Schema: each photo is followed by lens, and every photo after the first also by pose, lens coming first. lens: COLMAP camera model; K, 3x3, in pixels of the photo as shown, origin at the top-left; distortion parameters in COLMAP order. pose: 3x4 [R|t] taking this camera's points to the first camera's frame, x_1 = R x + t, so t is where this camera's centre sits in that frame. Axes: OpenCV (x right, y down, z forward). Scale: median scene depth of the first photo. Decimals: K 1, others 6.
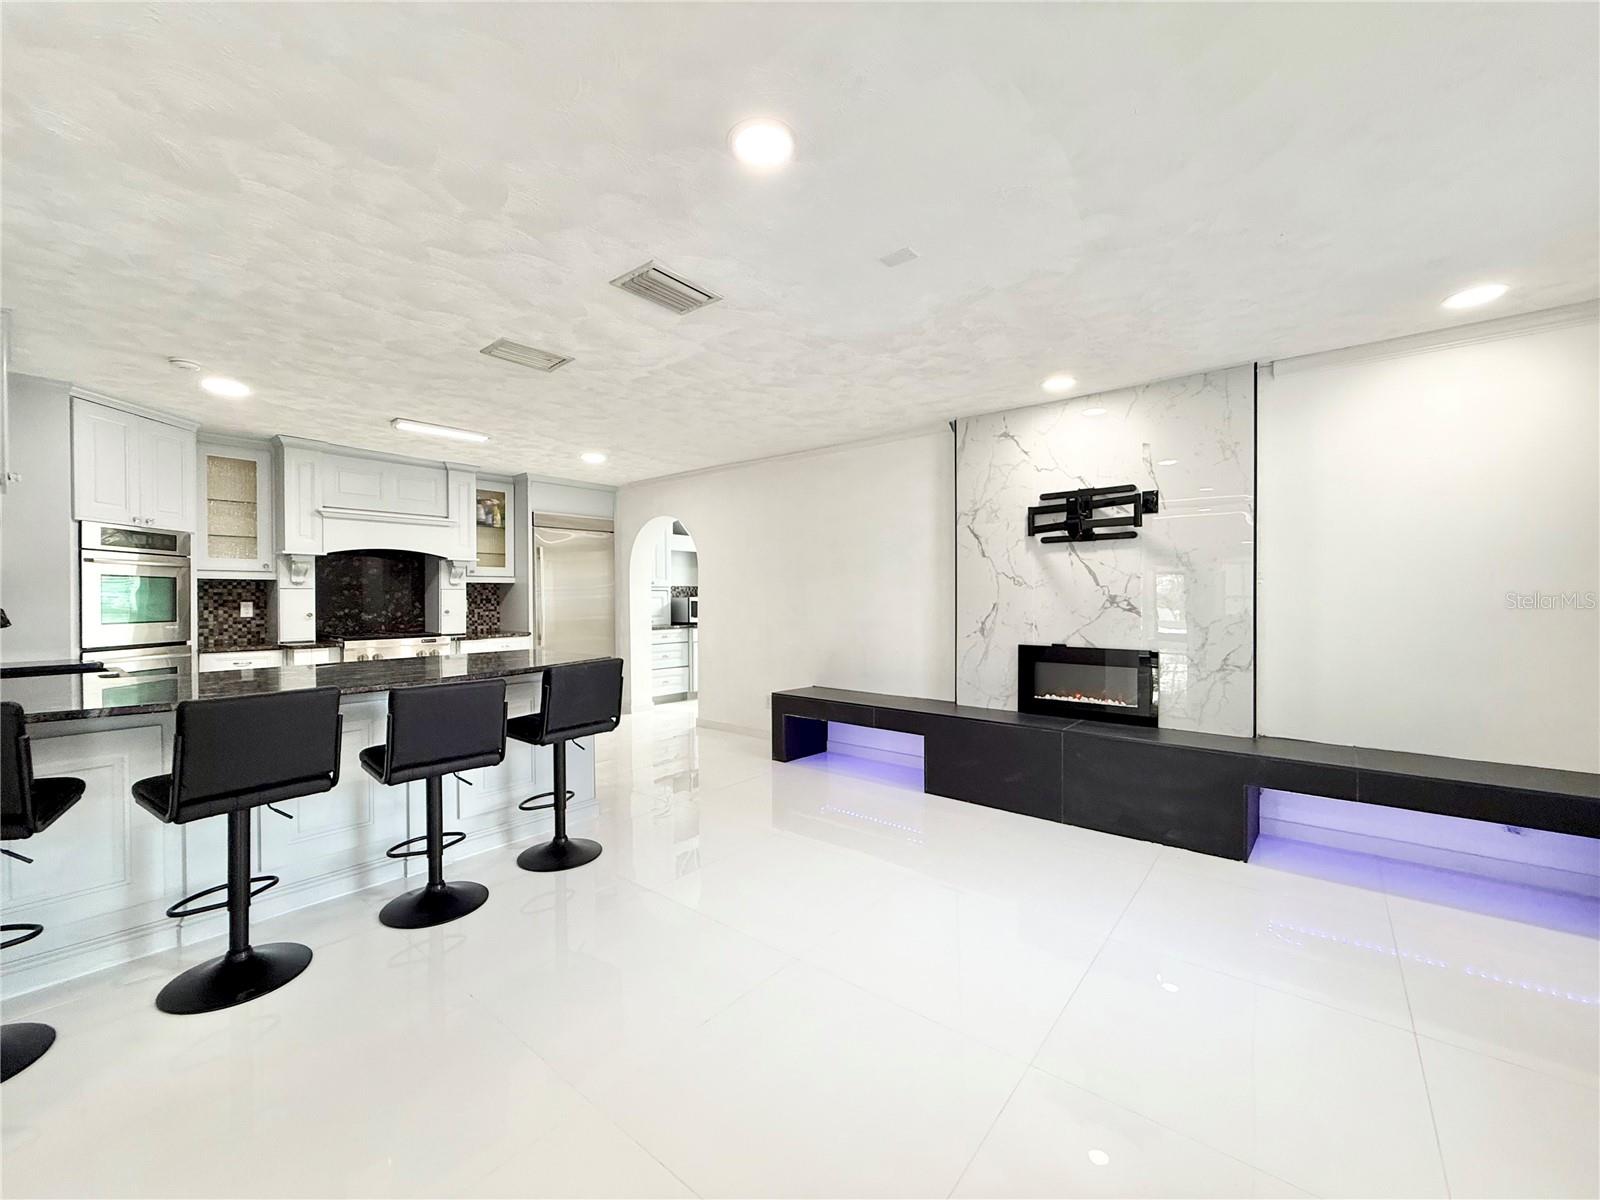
lens RADIAL K [[637.4, 0, 800.9], [0, 637.4, 598.6], [0, 0, 1]] dist [-0.002285, 0.000225]
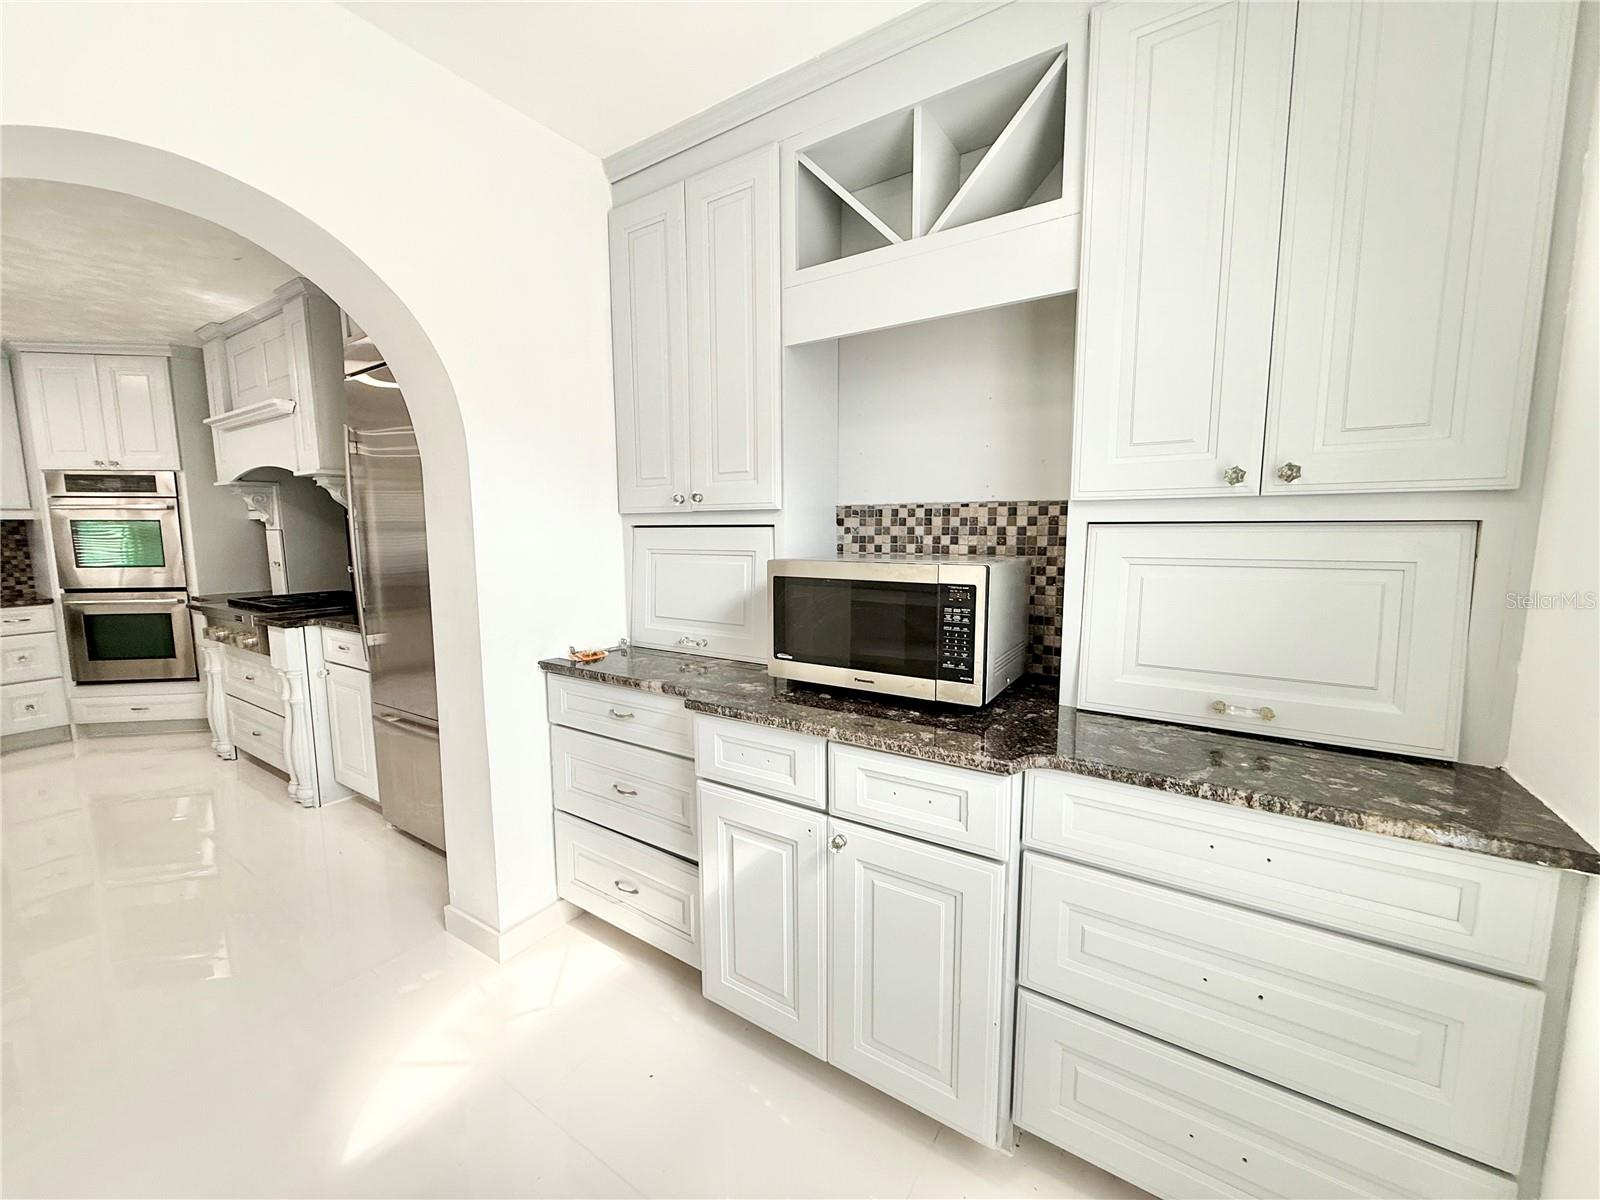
lens RADIAL K [[637.4, 0, 799.1], [0, 637.4, 606.7], [0, 0, 1]] dist [-0.002285, 0.000225]
pose [[0.092571, 0.116152, -0.988908, 0.071904], [-0.001826, 0.993191, 0.116484, -0.018106], [0.995704, -0.008978, 0.092153, 1.898086]]
